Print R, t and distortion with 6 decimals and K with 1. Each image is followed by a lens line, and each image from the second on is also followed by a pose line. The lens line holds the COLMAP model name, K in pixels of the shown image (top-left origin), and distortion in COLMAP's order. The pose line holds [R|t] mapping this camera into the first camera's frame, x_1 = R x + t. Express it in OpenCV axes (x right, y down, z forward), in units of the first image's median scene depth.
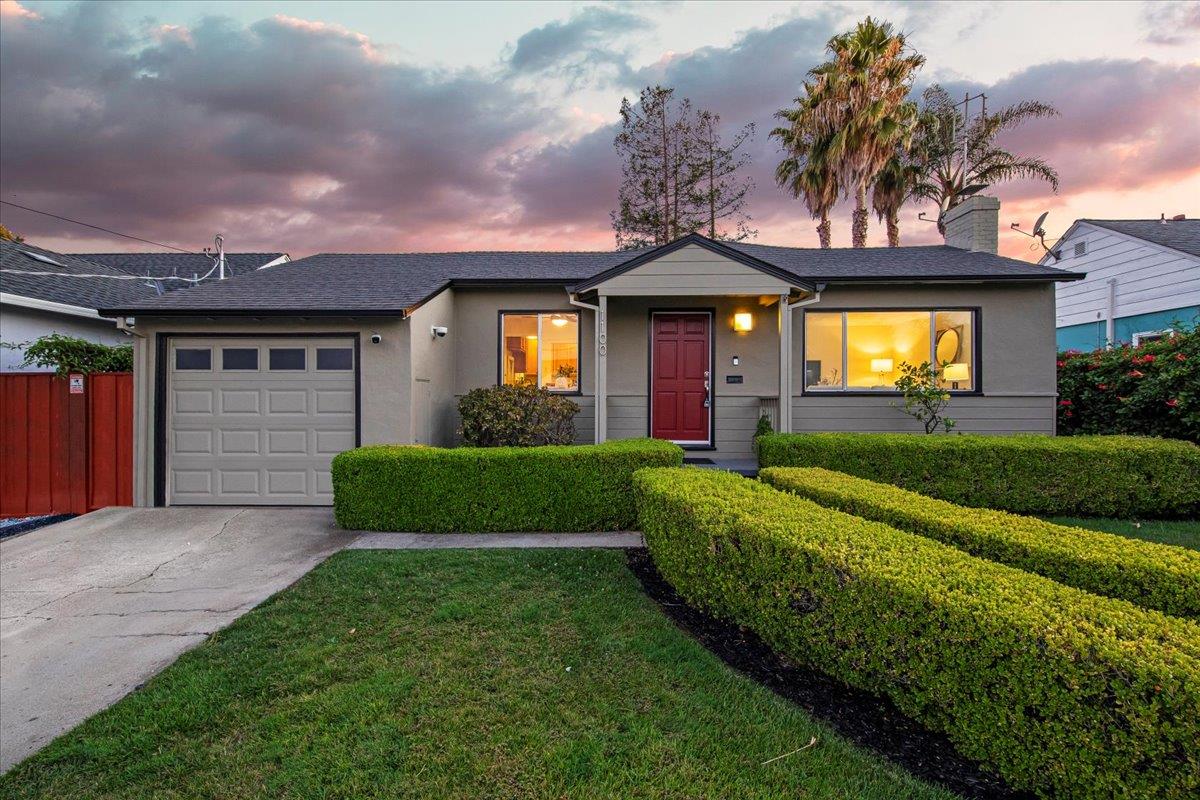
lens RADIAL K [[521.3, 0, 600.0], [0, 521.3, 400.0], [0, 0, 1]] dist [0.003287, -0.000052]
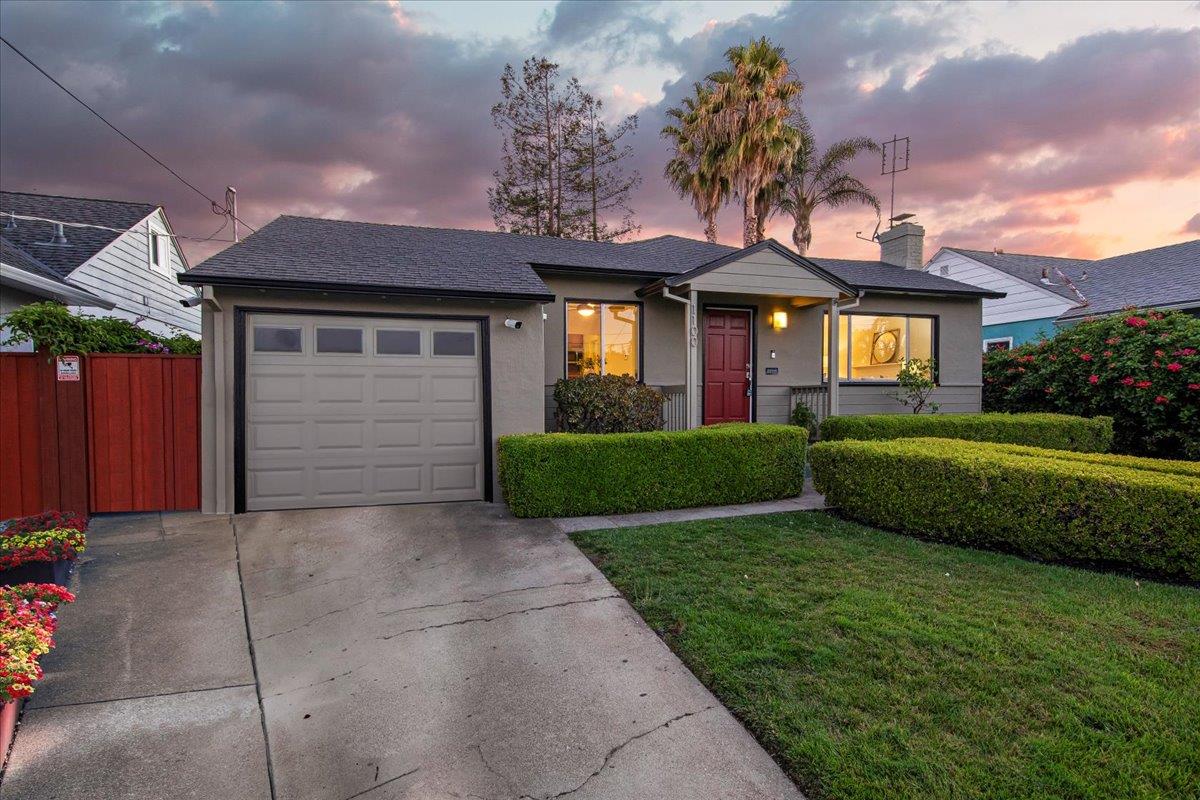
lens RADIAL K [[573.0, 0, 589.7], [0, 573.0, 420.6], [0, 0, 1]] dist [-0.002756, -0.000207]
pose [[0.943795, -0.019129, 0.329976, -0.518951], [0.007401, 0.999297, 0.036764, 0.018674], [-0.330447, -0.032255, 0.943273, -0.035573]]
